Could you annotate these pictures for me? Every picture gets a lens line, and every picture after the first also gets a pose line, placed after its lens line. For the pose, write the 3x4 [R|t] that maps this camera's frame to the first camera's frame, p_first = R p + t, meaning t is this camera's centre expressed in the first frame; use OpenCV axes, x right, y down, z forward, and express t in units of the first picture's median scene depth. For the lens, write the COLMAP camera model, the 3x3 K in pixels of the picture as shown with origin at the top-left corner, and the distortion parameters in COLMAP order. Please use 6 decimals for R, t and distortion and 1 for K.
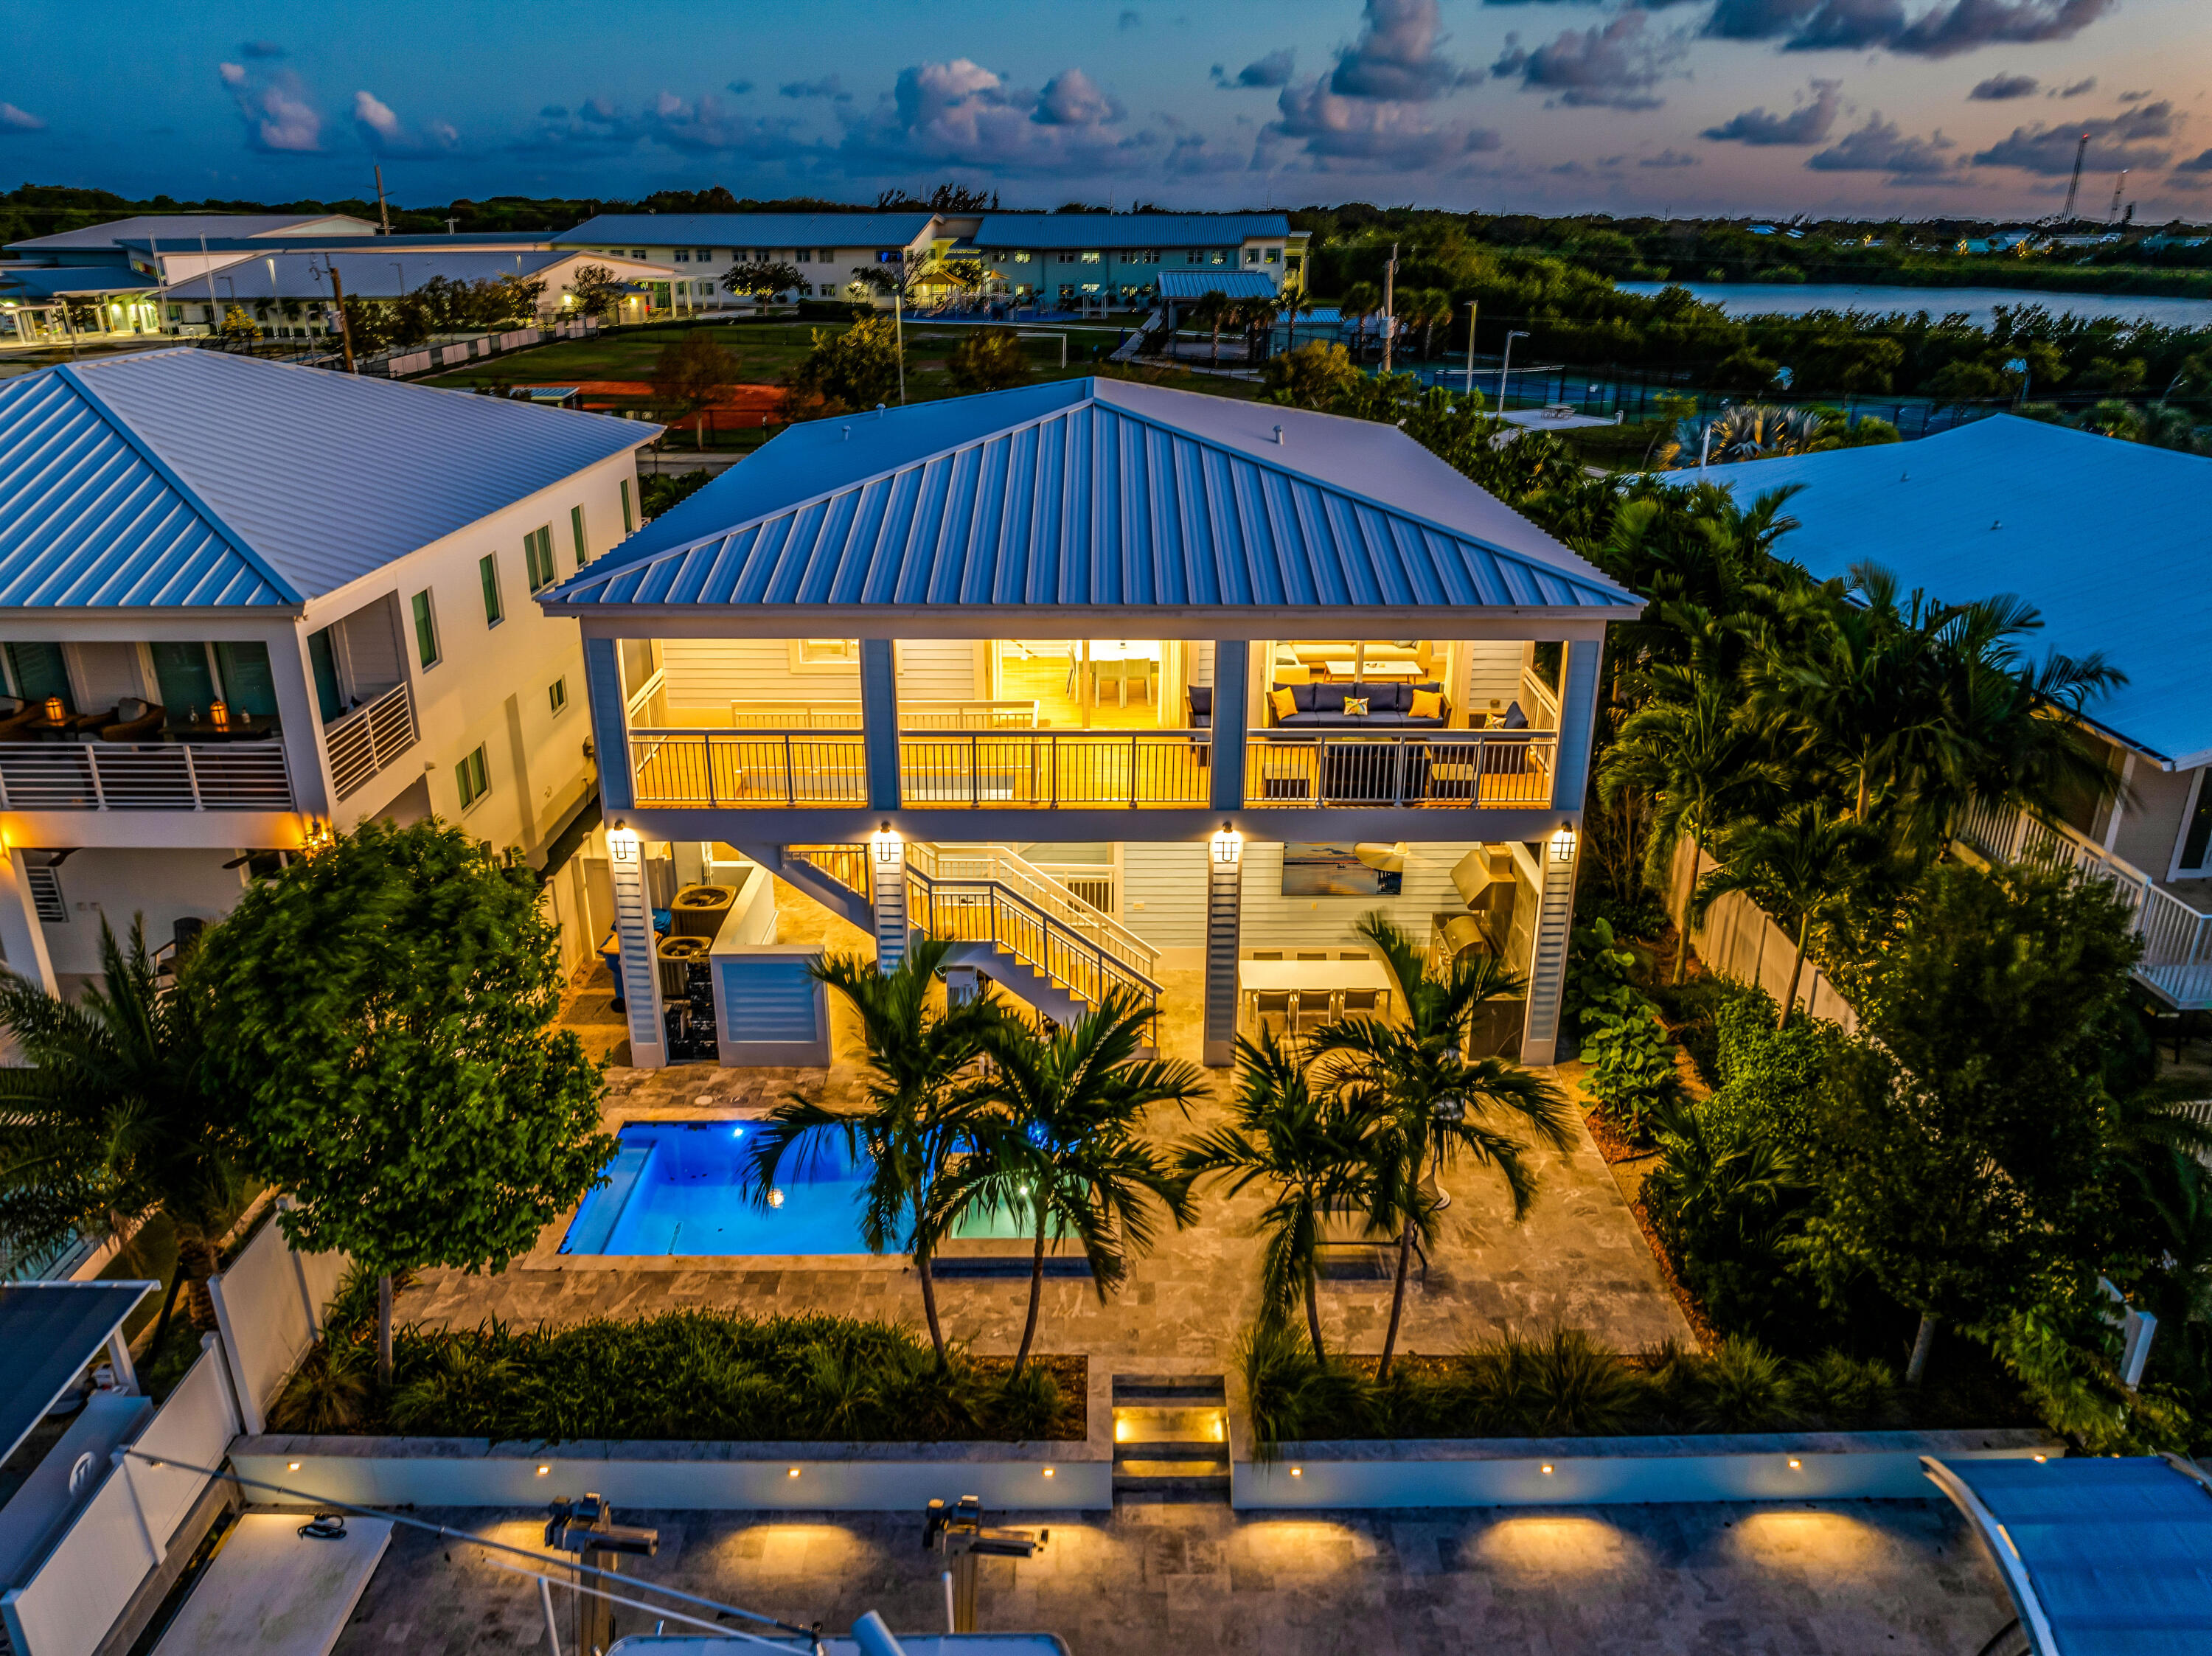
lens RADIAL K [[1543.0, 0, 1110.8], [0, 1543.0, 835.0], [0, 0, 1]] dist [-0.037761, -0.000066]
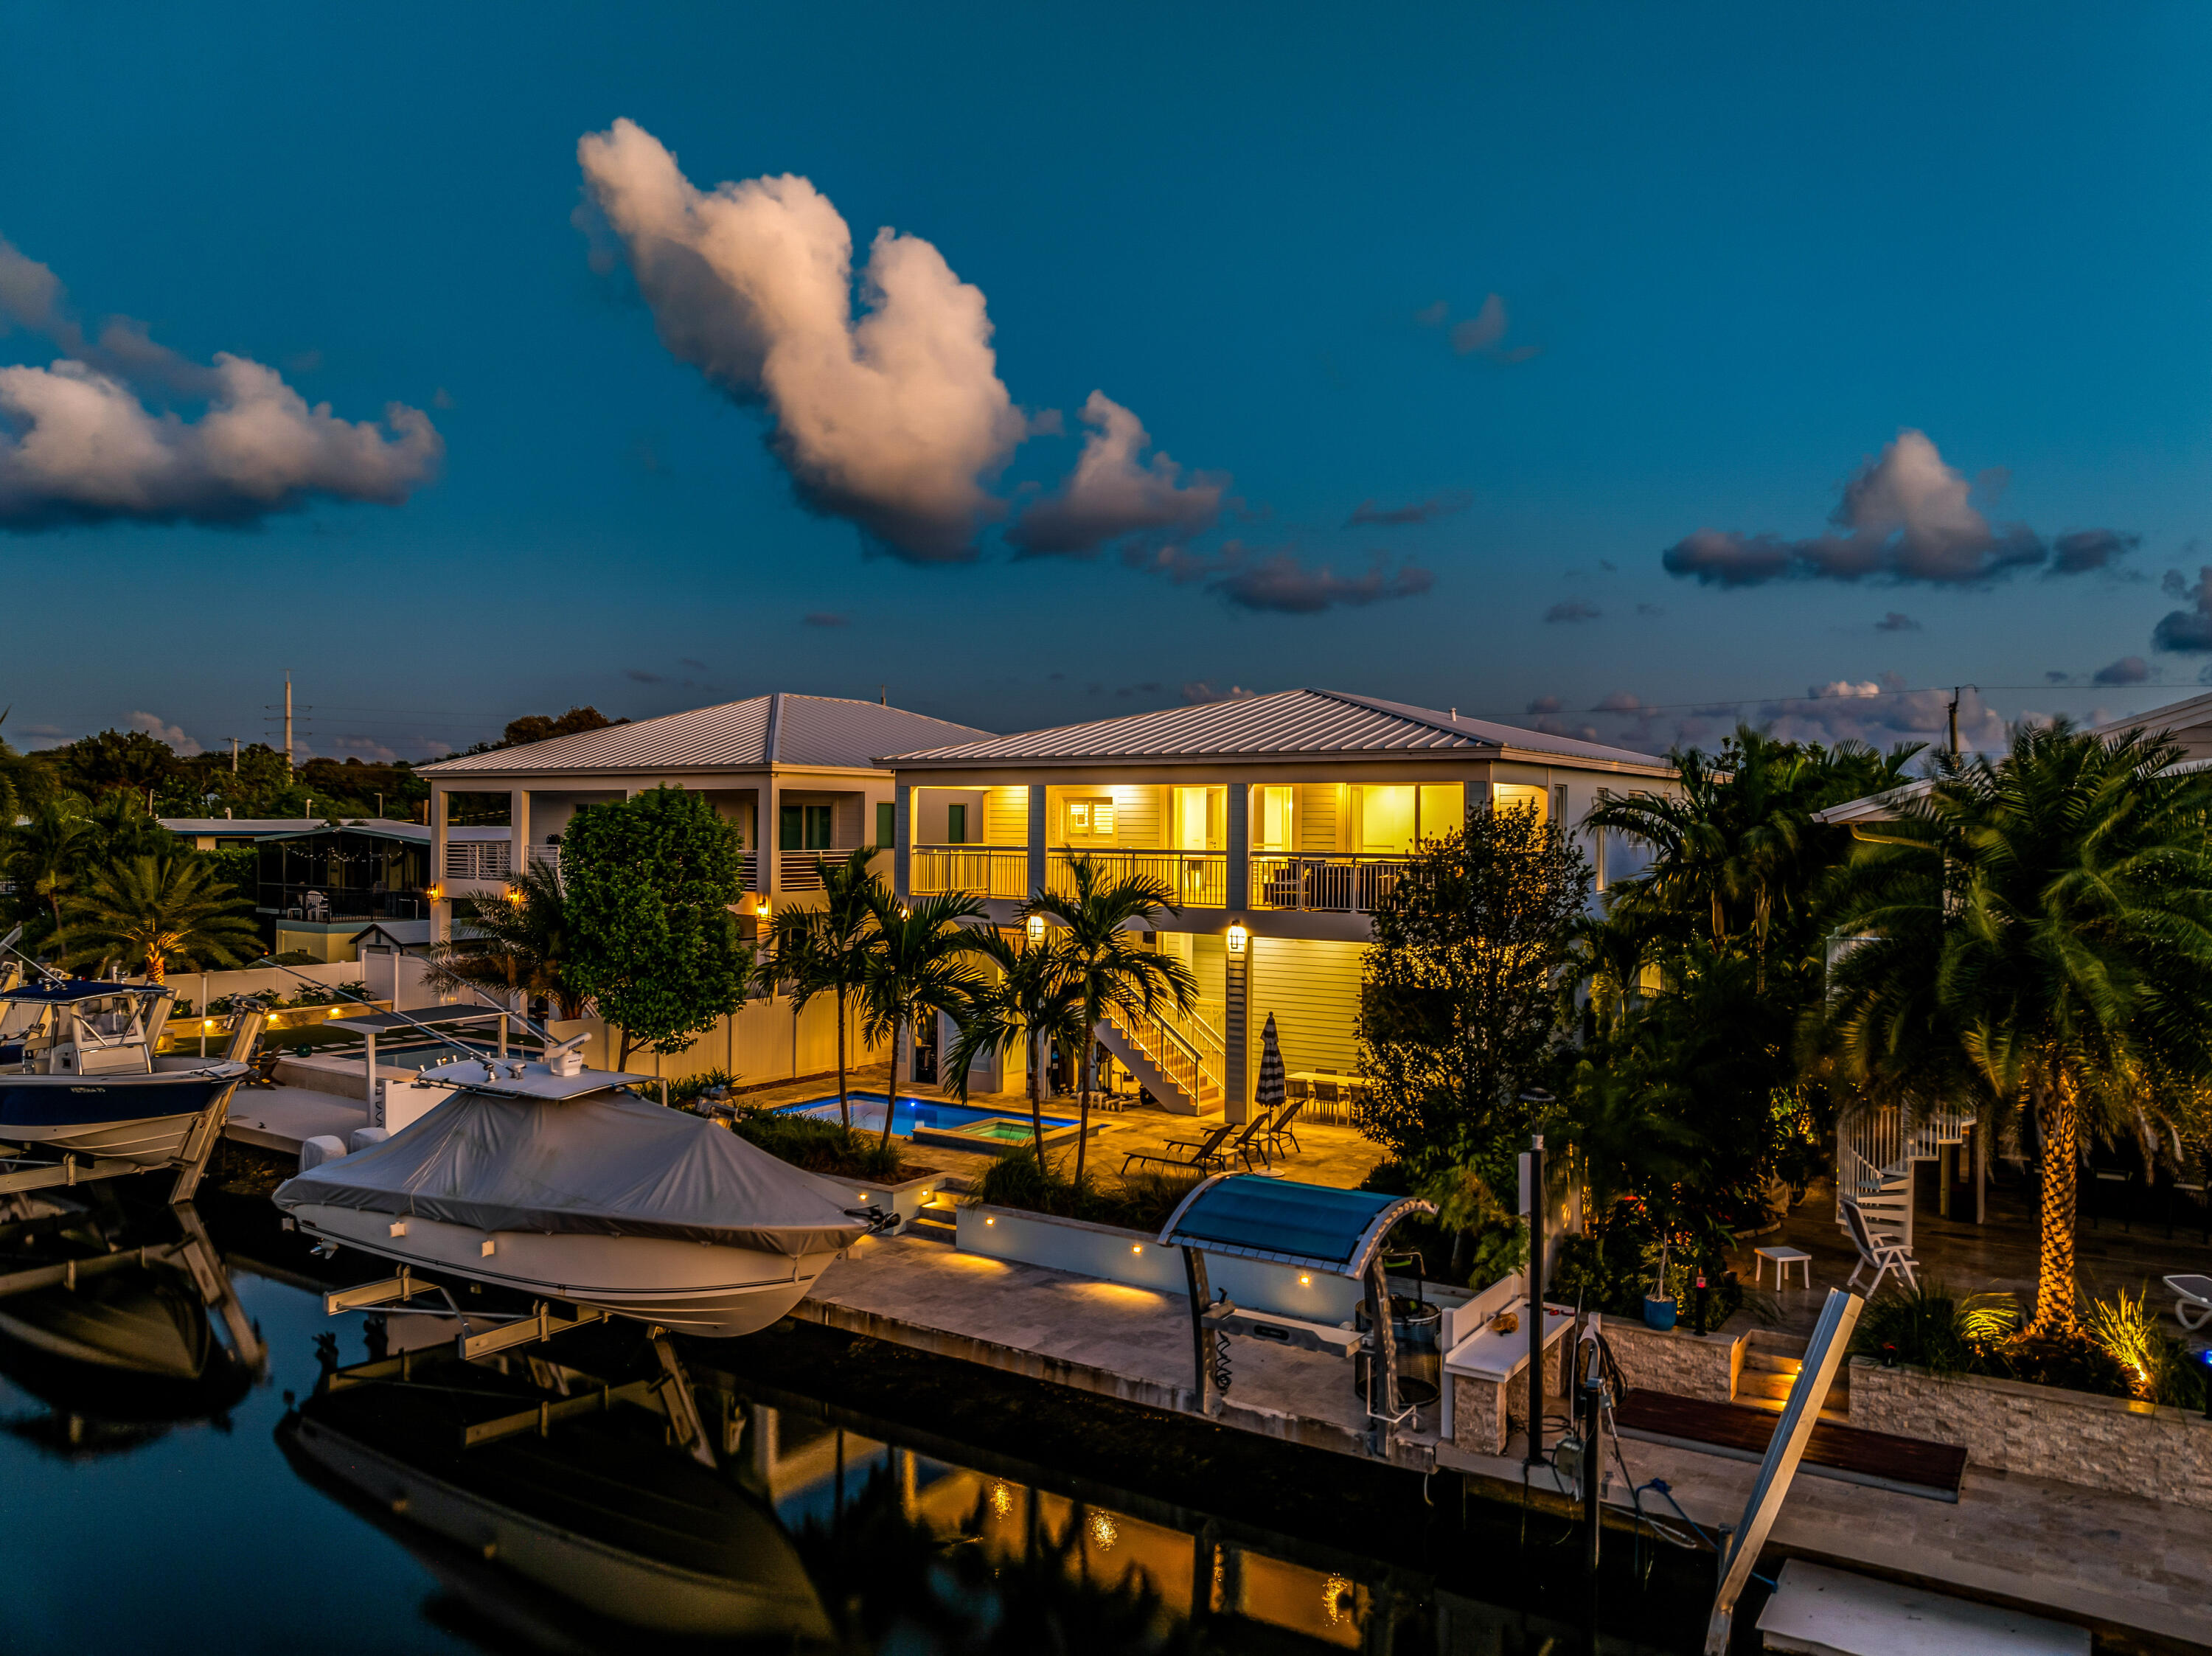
lens RADIAL K [[1543.0, 0, 1103.5], [0, 1543.0, 814.3], [0, 0, 1]] dist [-0.037761, -0.000066]
pose [[0.828236, 0.003950, -0.560365, 0.748051], [-0.213144, 0.927037, -0.308499, 0.354020], [0.518260, 0.374949, 0.768648, -0.153247]]
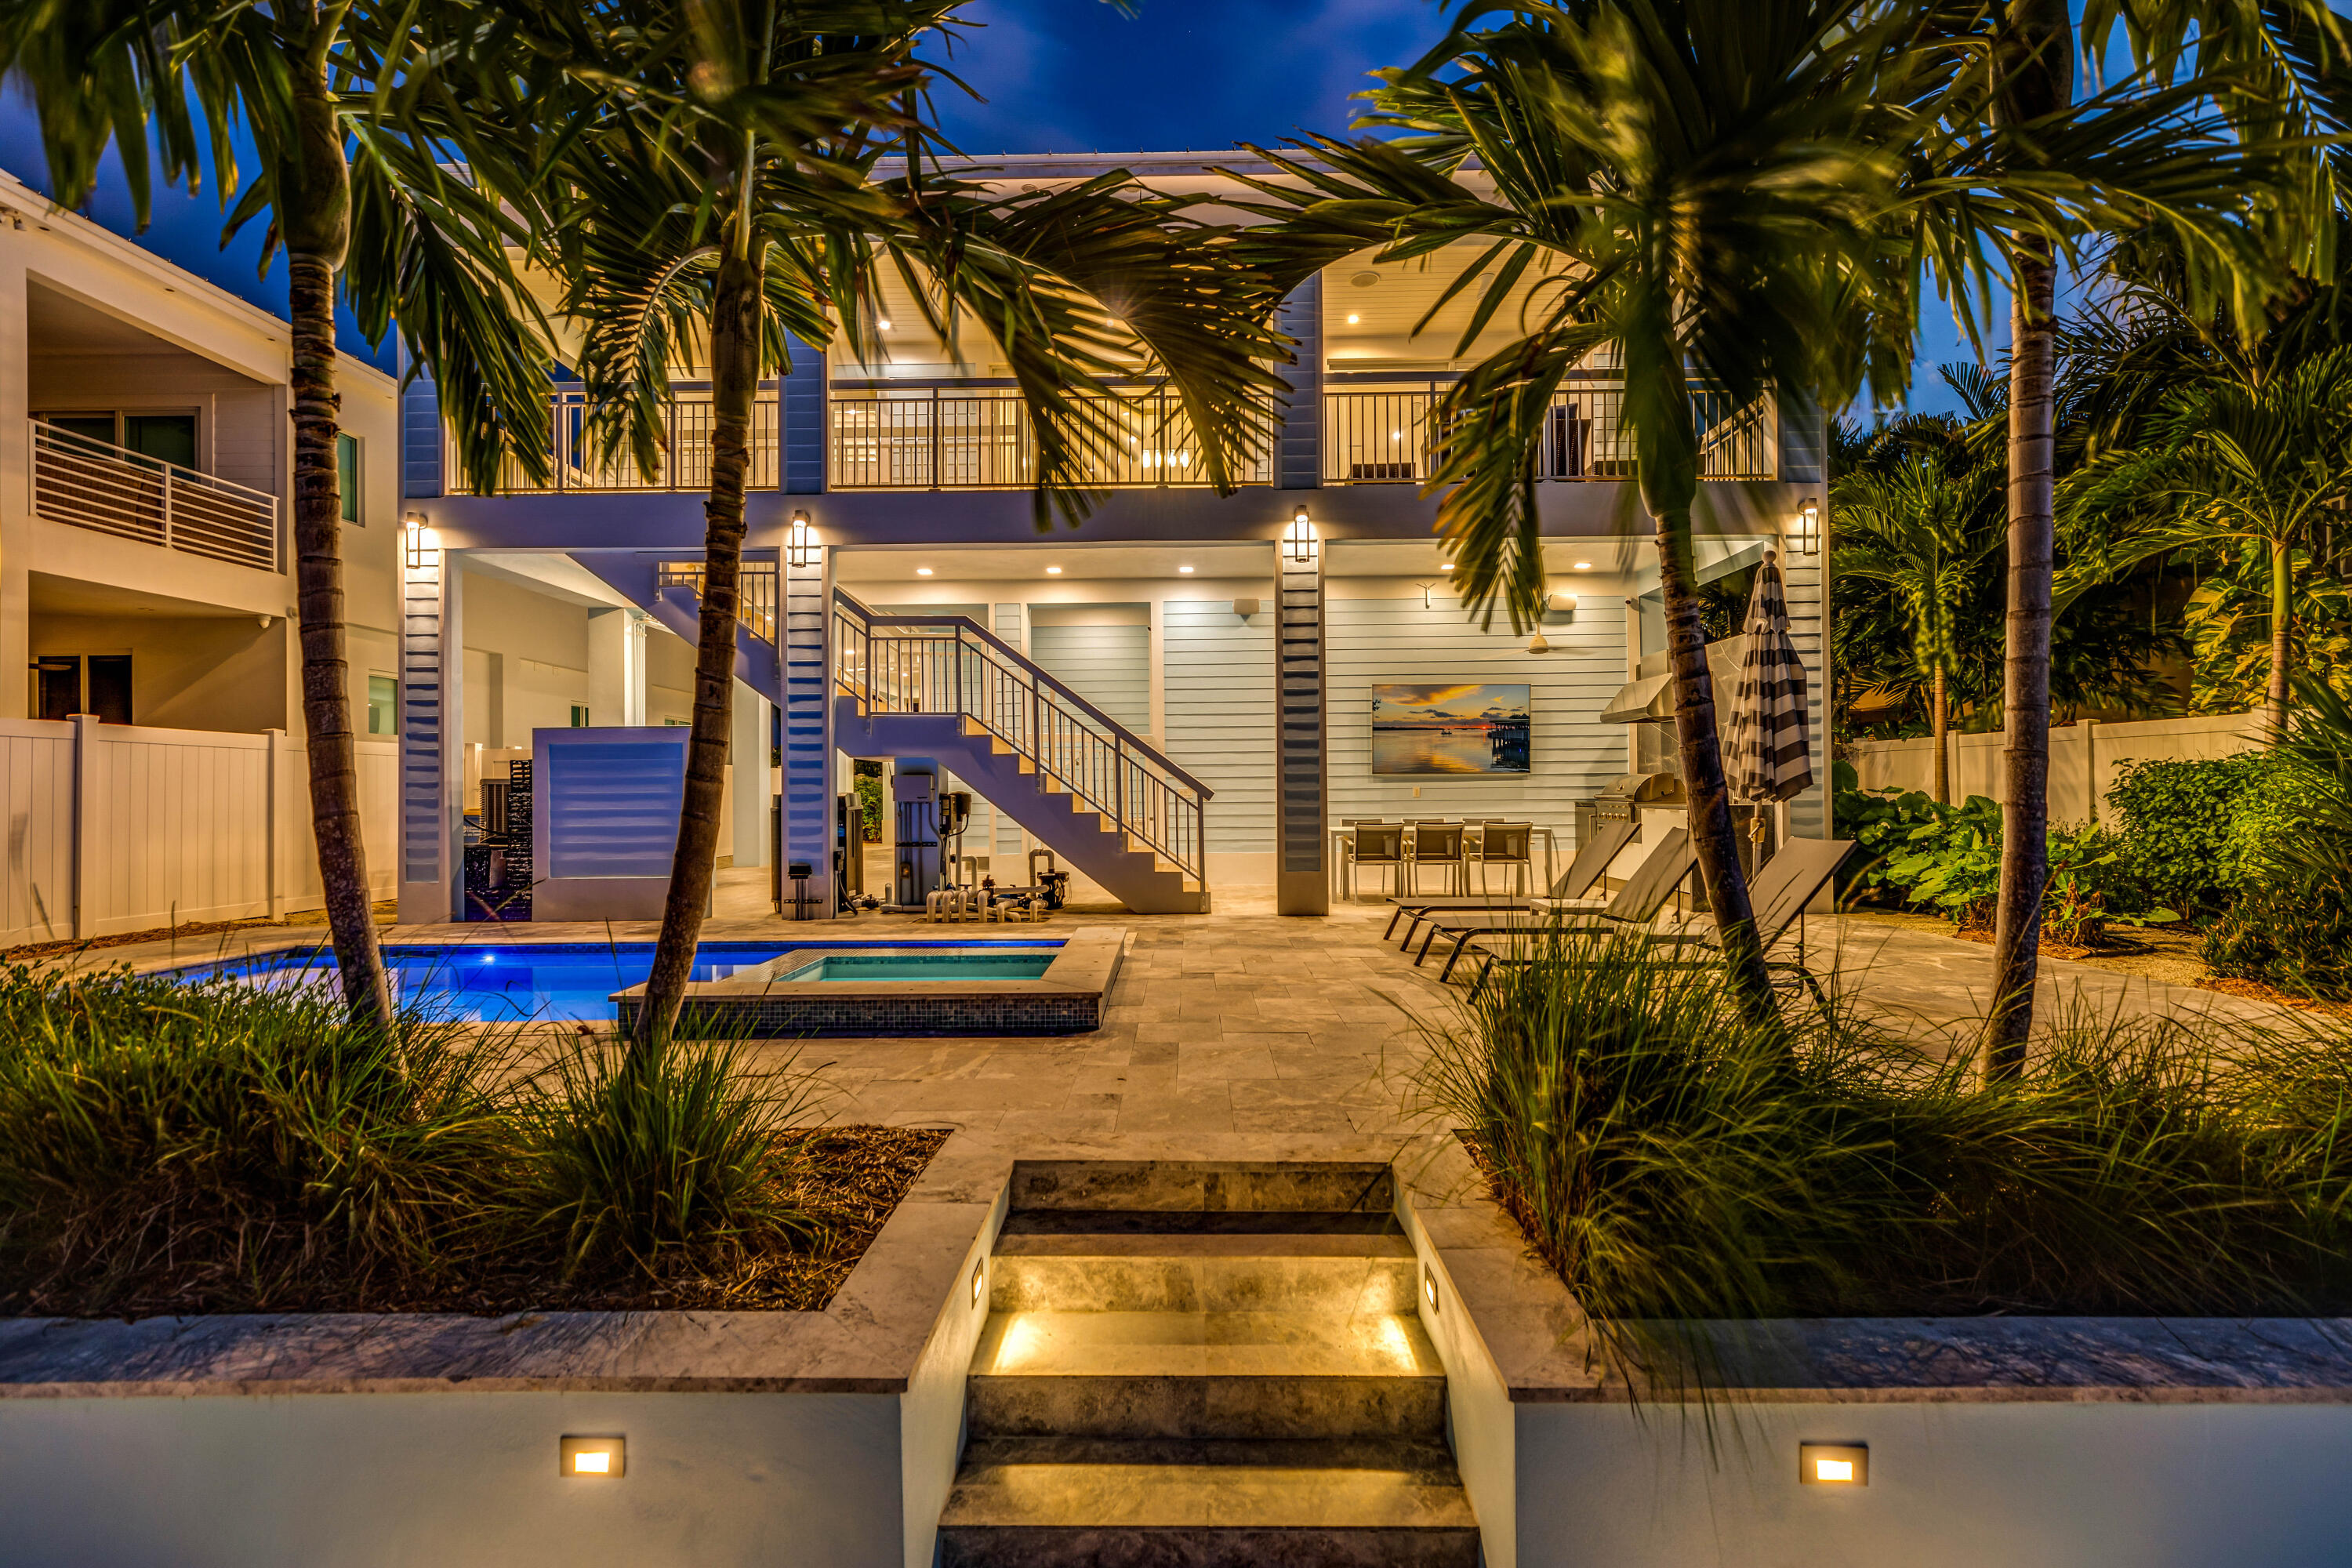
lens RADIAL K [[1051.1, 0, 1177.7], [0, 1051.1, 795.6], [0, 0, 1]] dist [0.000216, -0.000288]
pose [[0.999722, -0.011462, -0.020582, 0.029311], [0.003198, 0.931607, -0.363453, 0.280269], [0.023340, 0.363287, 0.931385, 0.612610]]
